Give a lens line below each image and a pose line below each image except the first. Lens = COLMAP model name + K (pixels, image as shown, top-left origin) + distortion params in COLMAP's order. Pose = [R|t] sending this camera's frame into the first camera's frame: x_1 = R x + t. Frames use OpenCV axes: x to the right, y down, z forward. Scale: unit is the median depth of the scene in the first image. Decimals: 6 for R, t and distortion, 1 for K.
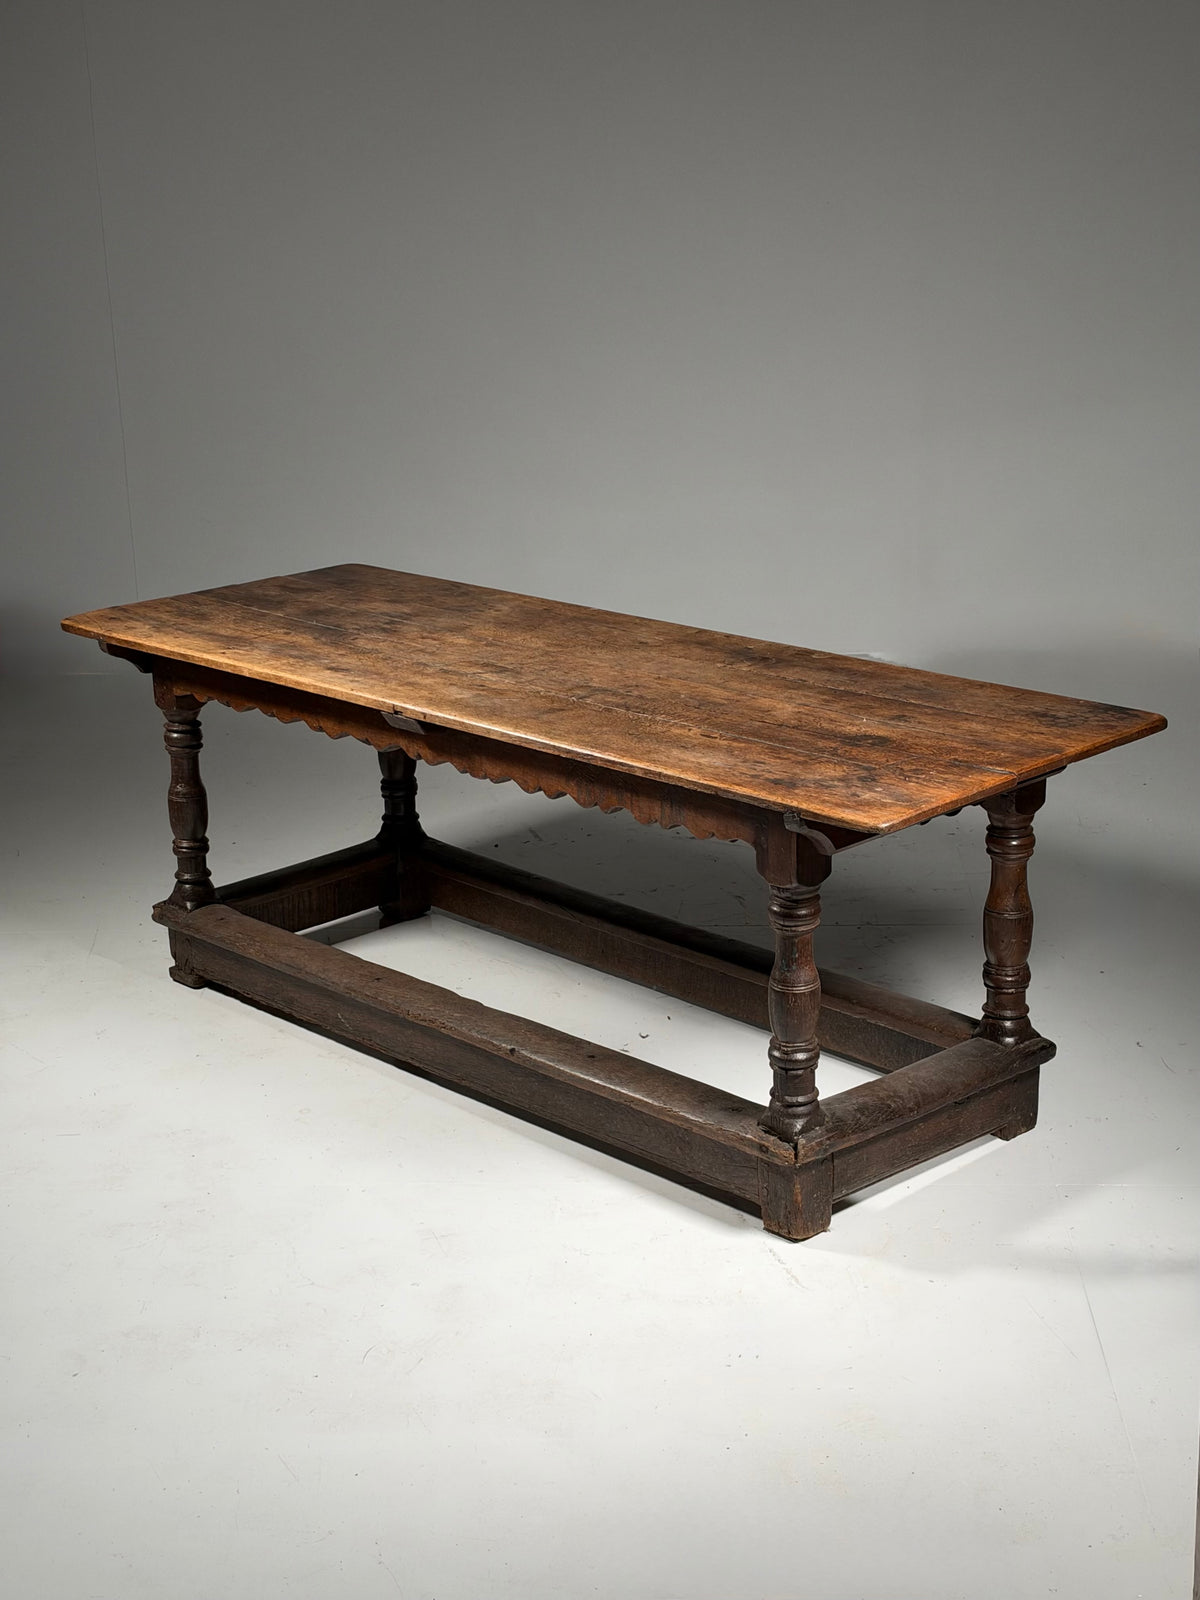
lens RADIAL K [[2359.3, 0, 639.0], [0, 2359.3, 799.2], [0, 0, 1]] dist [0.224137, 0.000963]
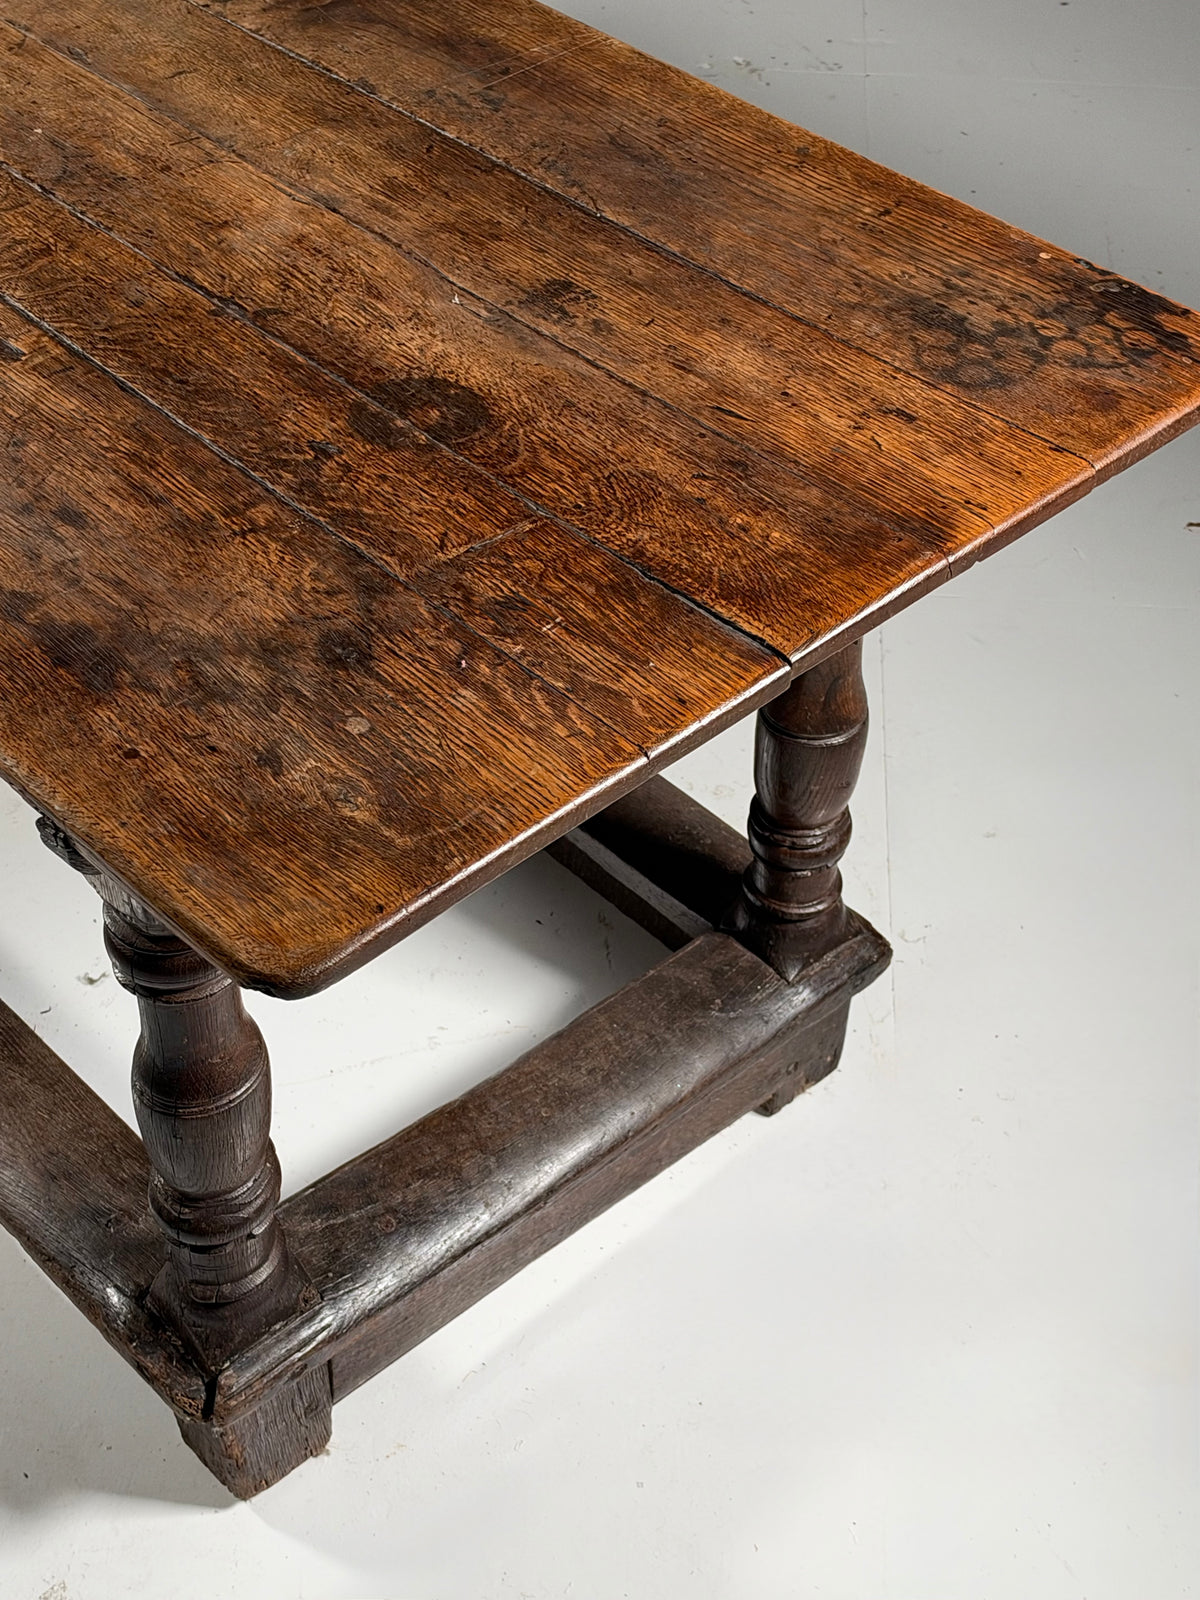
lens RADIAL K [[2218.8, 0, 615.6], [0, 2218.8, 801.7], [0, 0, 1]] dist [0.288847, -0.888185]
pose [[0.998697, 0.049920, 0.010557, 0.115355], [-0.049602, 0.901360, 0.430220, -0.110349], [0.011961, -0.430183, 0.902663, 0.618855]]
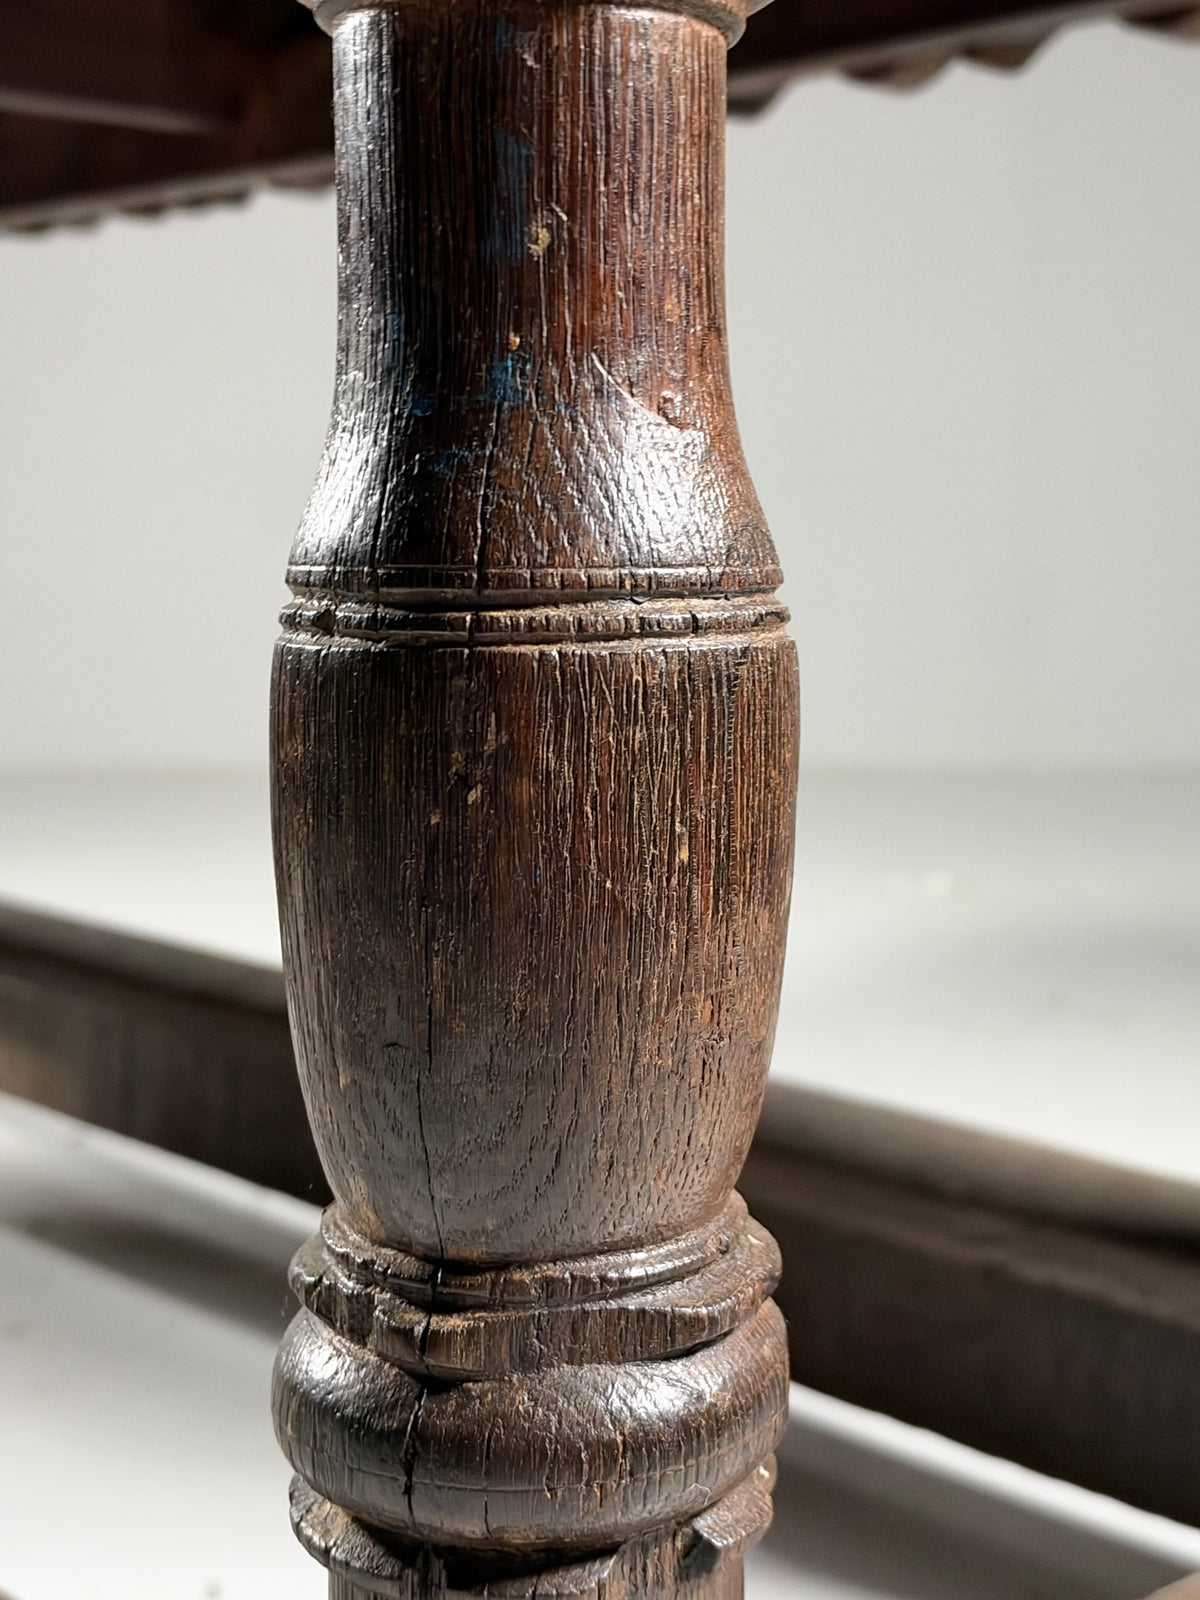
lens RADIAL K [[2225.8, 0, 603.6], [0, 2225.8, 808.9], [0, 0, 1]] dist [0.283847, -0.880561]
pose [[0.999827, 0.015522, -0.010203, 0.063026], [-0.016916, 0.987765, -0.155027, 0.089605], [0.007672, 0.155173, 0.987858, 0.818907]]
